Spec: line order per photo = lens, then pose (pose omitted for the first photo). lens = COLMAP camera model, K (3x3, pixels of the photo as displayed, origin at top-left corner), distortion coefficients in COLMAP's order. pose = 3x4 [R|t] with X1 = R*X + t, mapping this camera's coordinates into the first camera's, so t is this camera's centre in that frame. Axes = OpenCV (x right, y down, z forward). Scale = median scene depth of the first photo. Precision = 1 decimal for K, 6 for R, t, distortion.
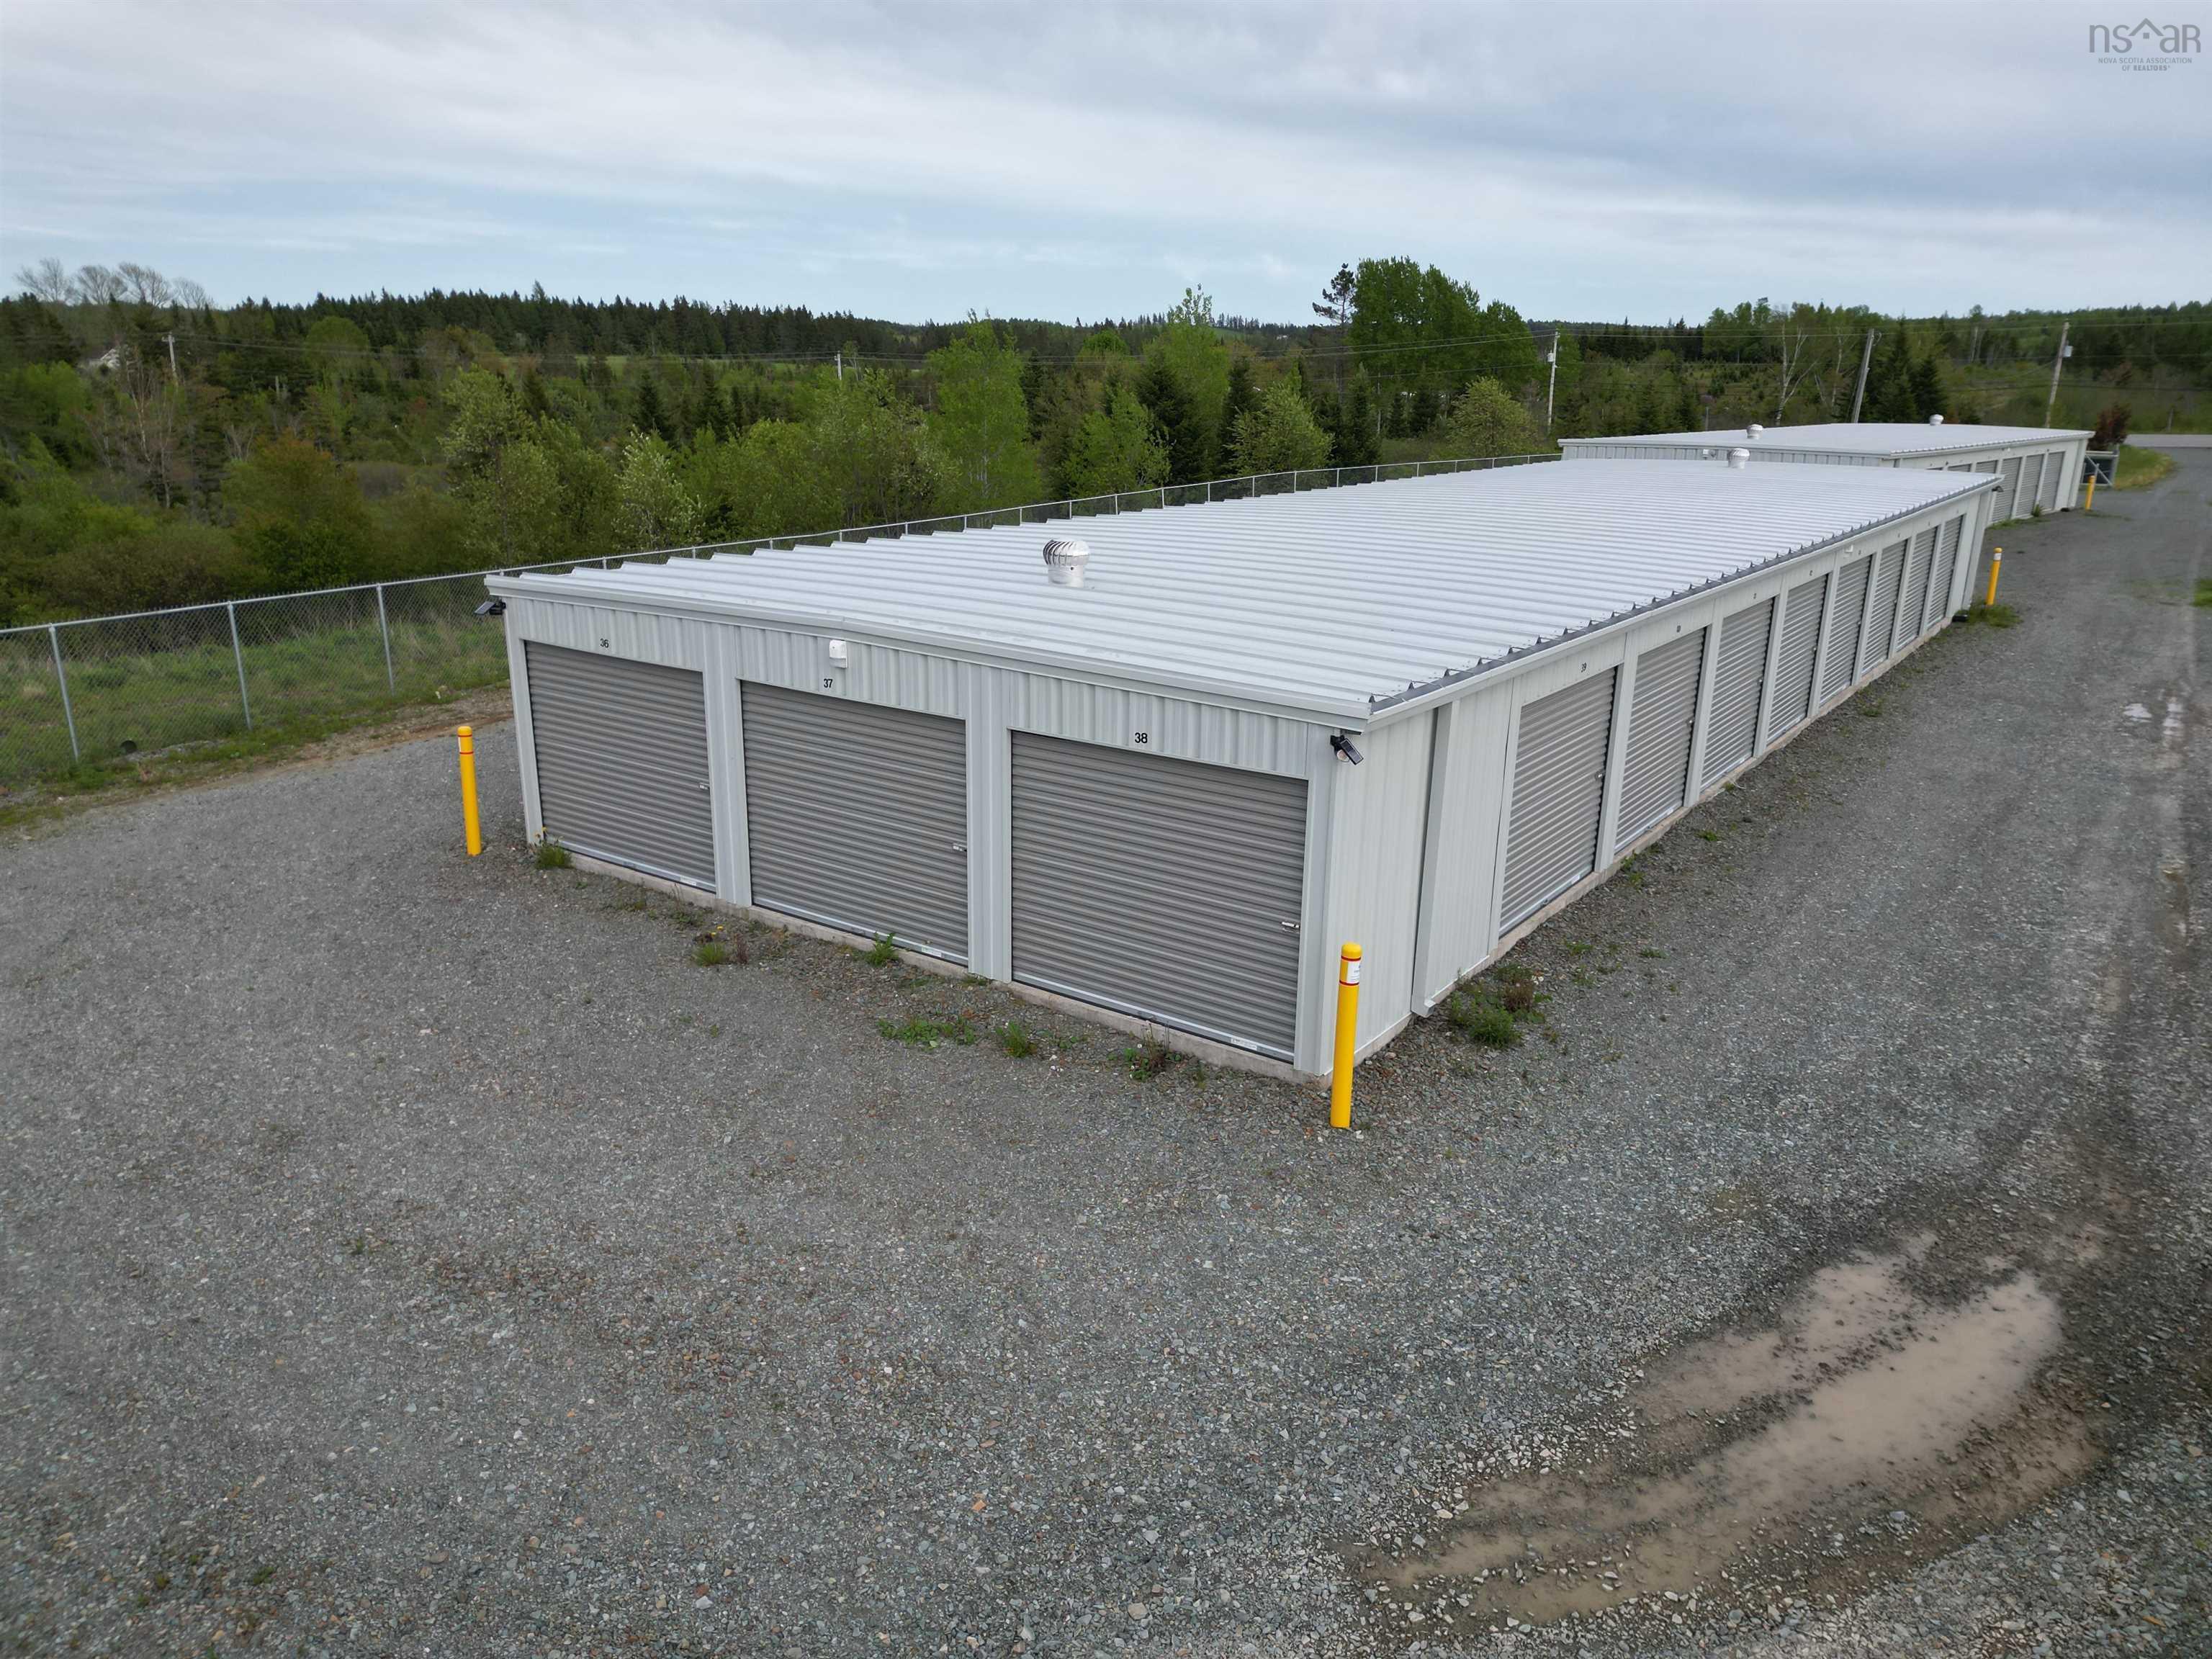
lens RADIAL K [[1552.9, 0, 1106.0], [0, 1552.9, 829.5], [0, 0, 1]] dist [0.097097, -0.103034]
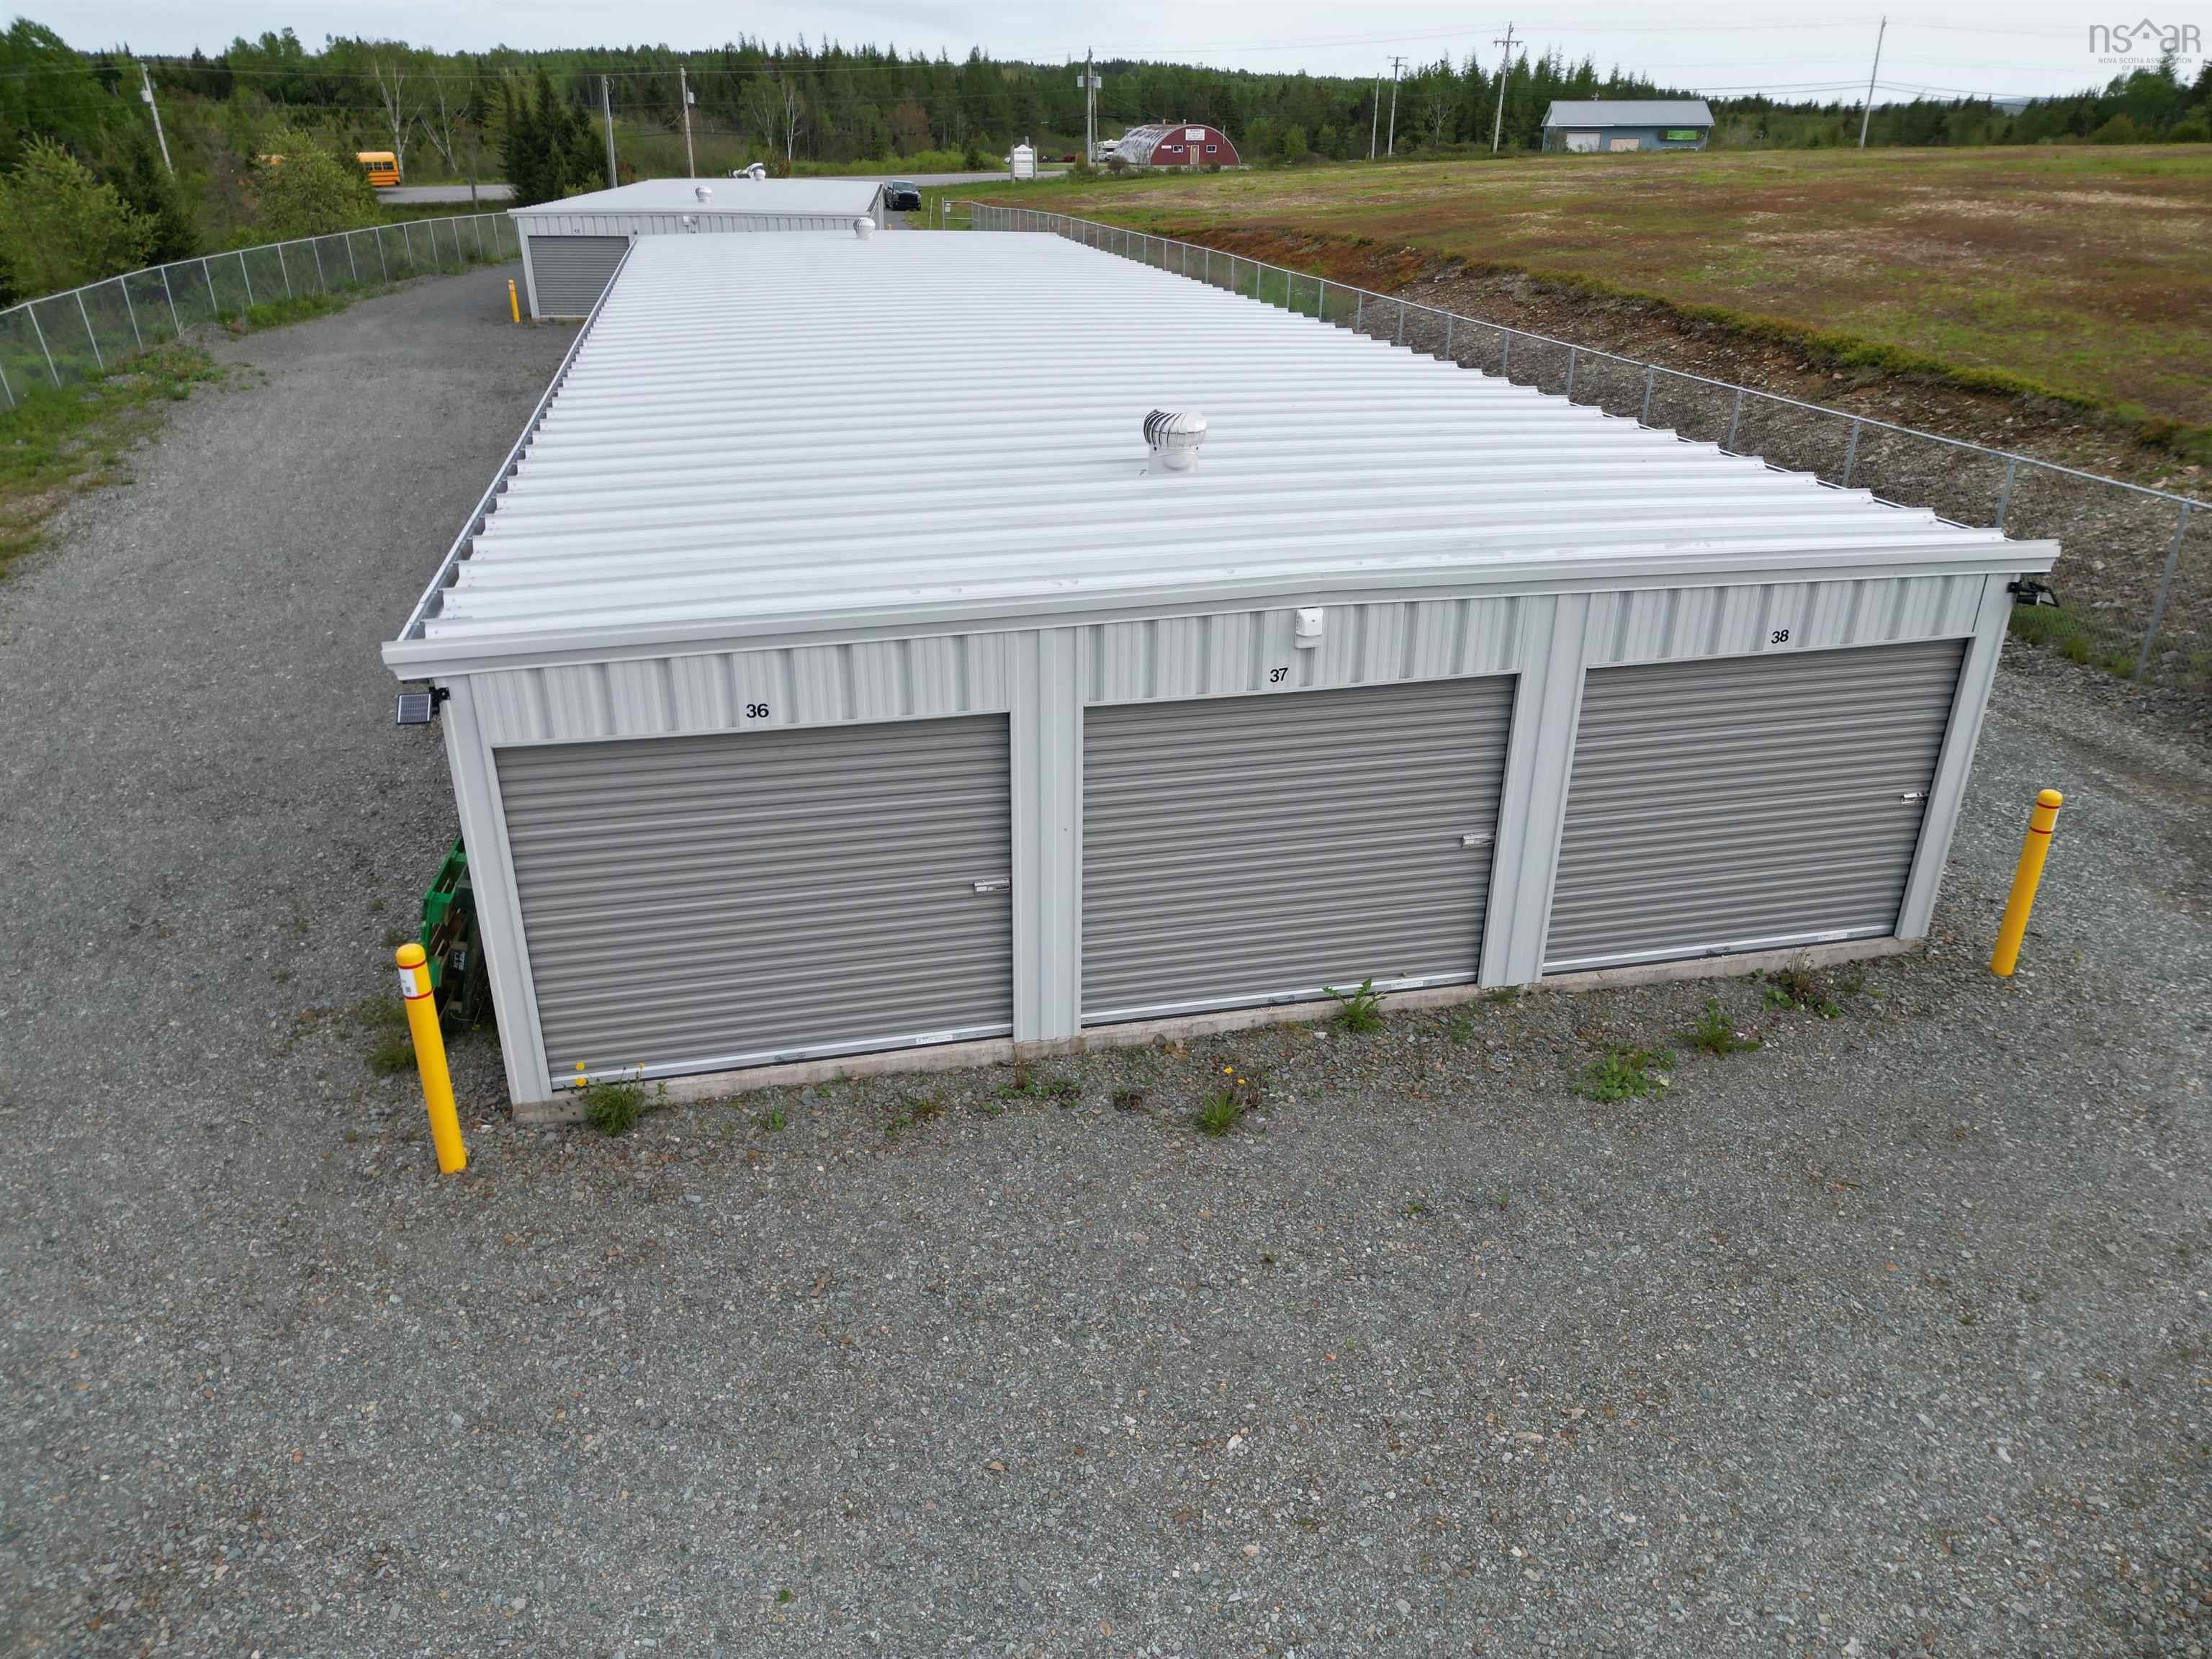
lens RADIAL K [[1547.6, 0, 1106.0], [0, 1547.6, 829.5], [0, 0, 1]] dist [0.089941, -0.071891]
pose [[0.664438, -0.318456, 0.676097, -0.536668], [0.218543, 0.947917, 0.231714, -0.154166], [-0.714675, -0.006203, 0.699429, 0.442220]]
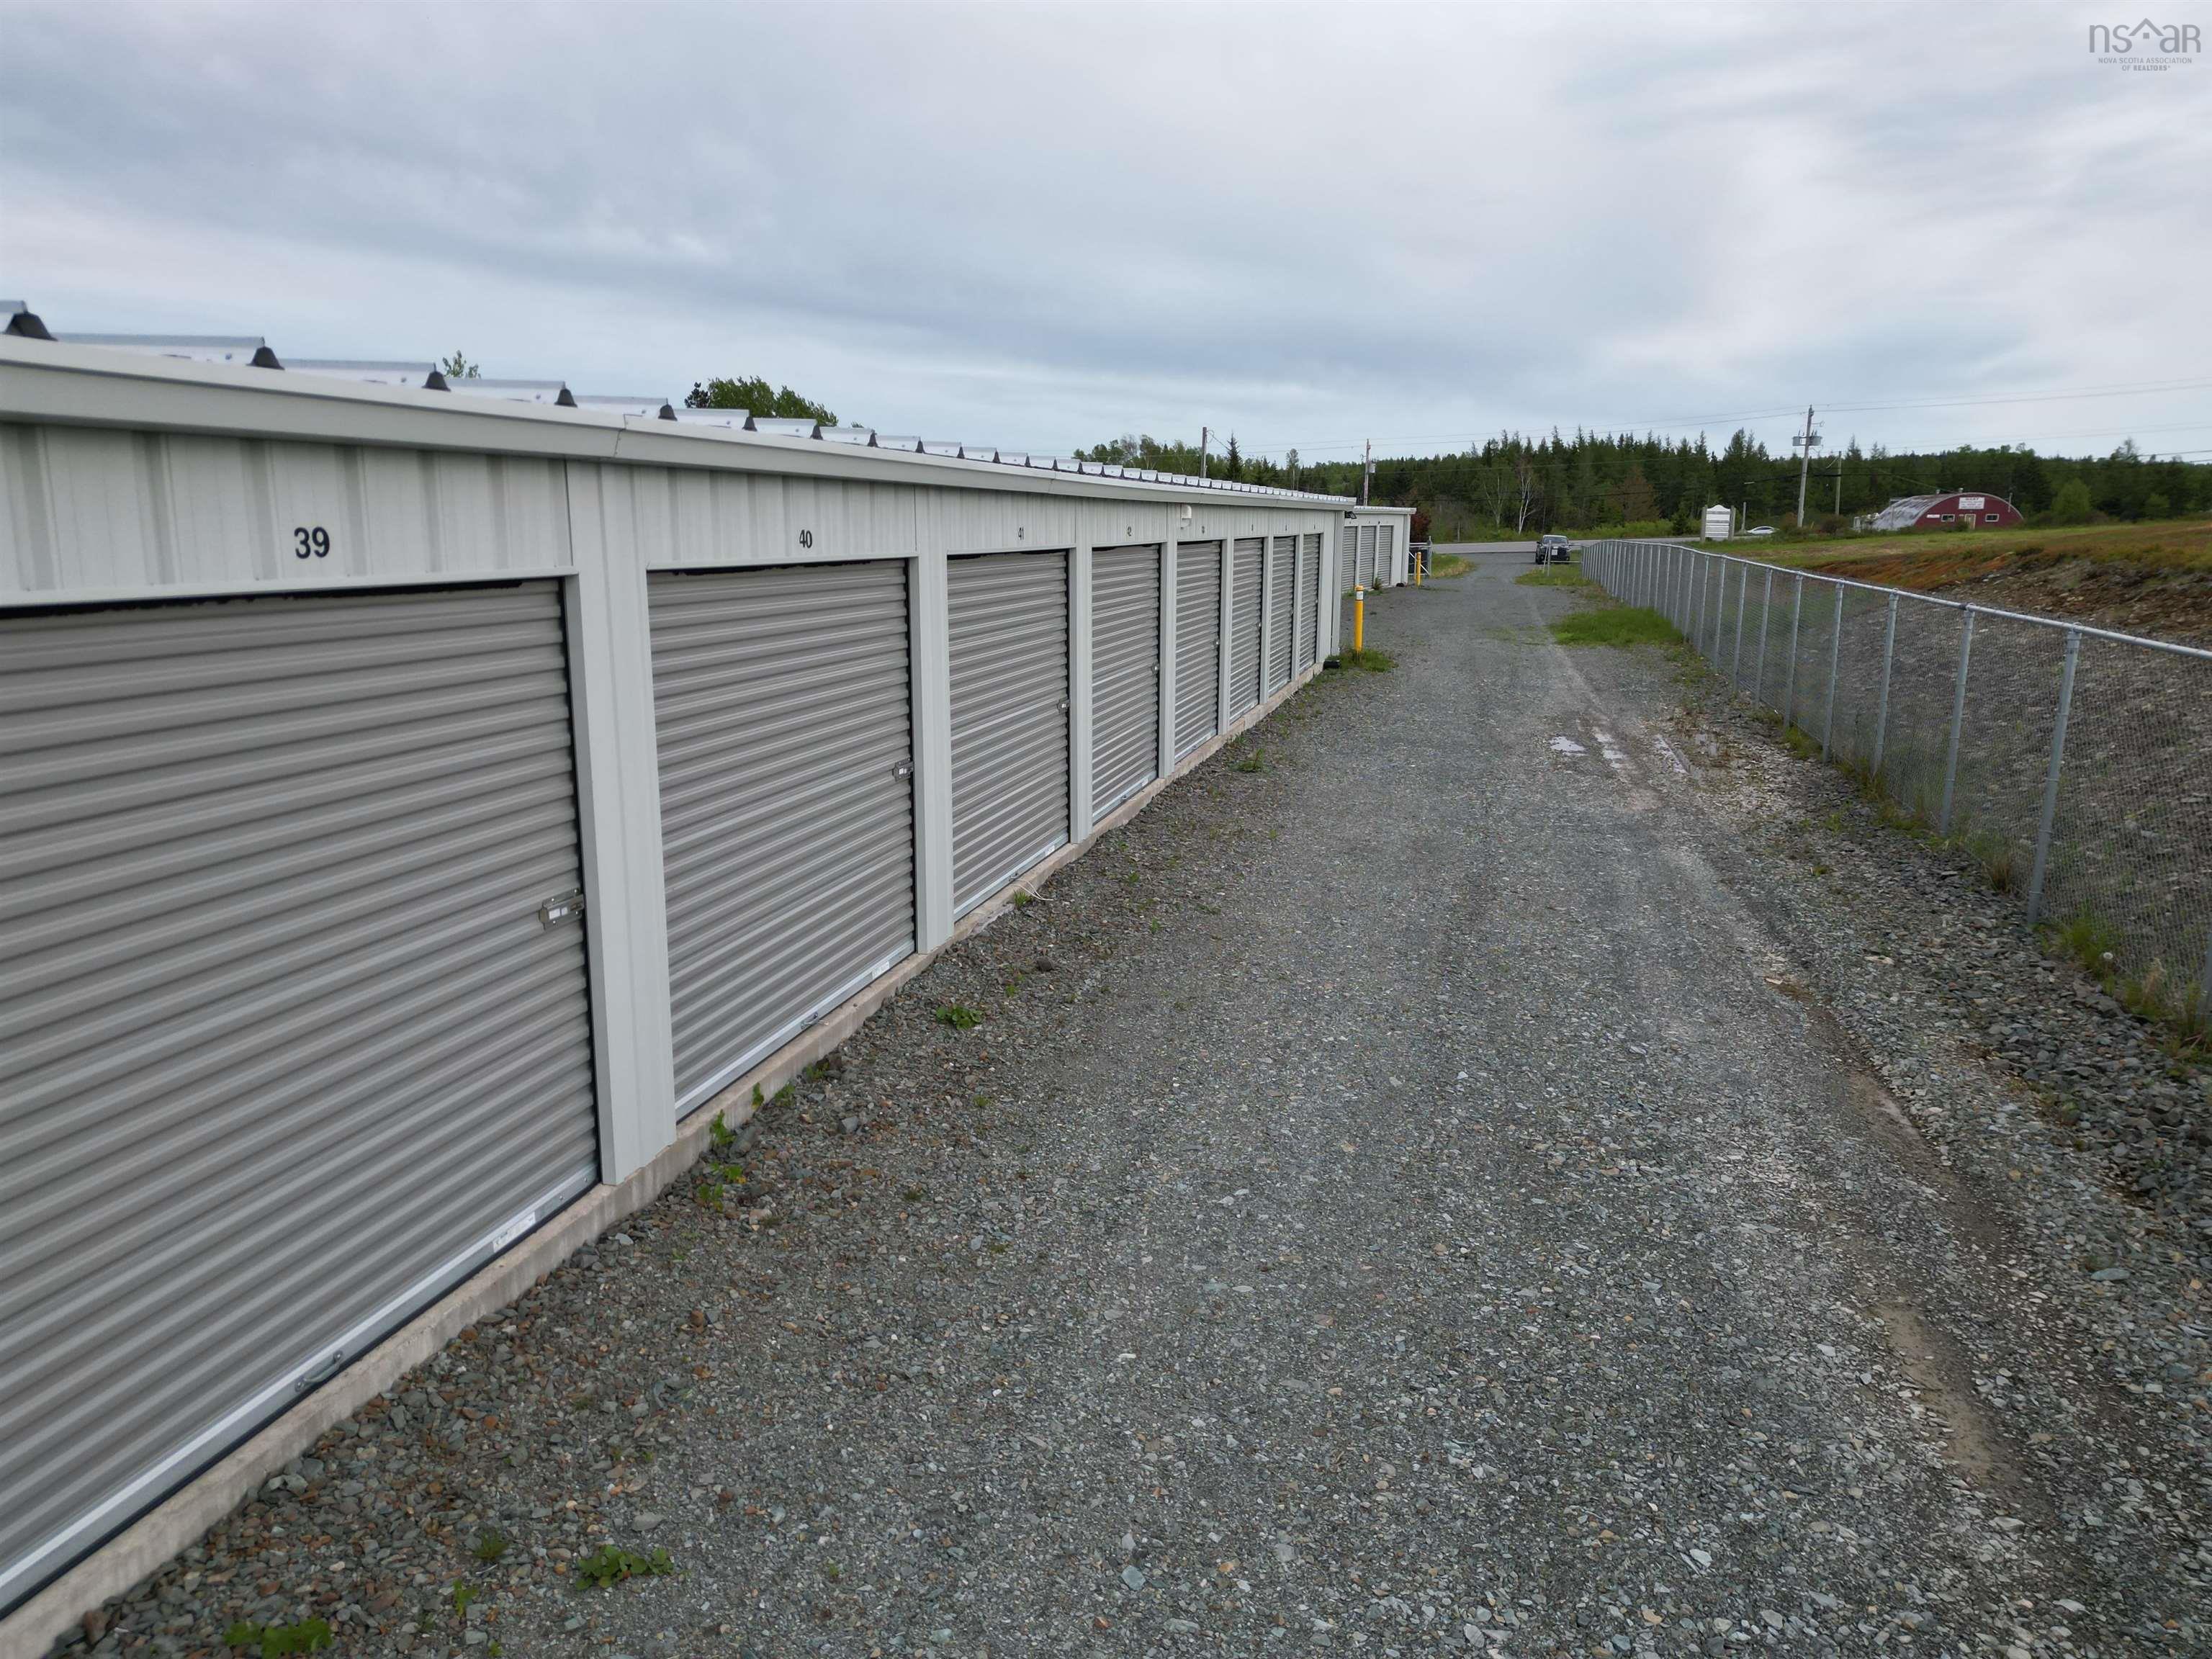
lens RADIAL K [[1552.9, 0, 1106.0], [0, 1552.9, 829.5], [0, 0, 1]] dist [0.097097, -0.103034]
pose [[0.933785, -0.084199, 0.347787, 0.266309], [0.114925, 0.991000, -0.068644, -0.013023], [-0.338877, 0.104068, 0.935057, 0.550778]]
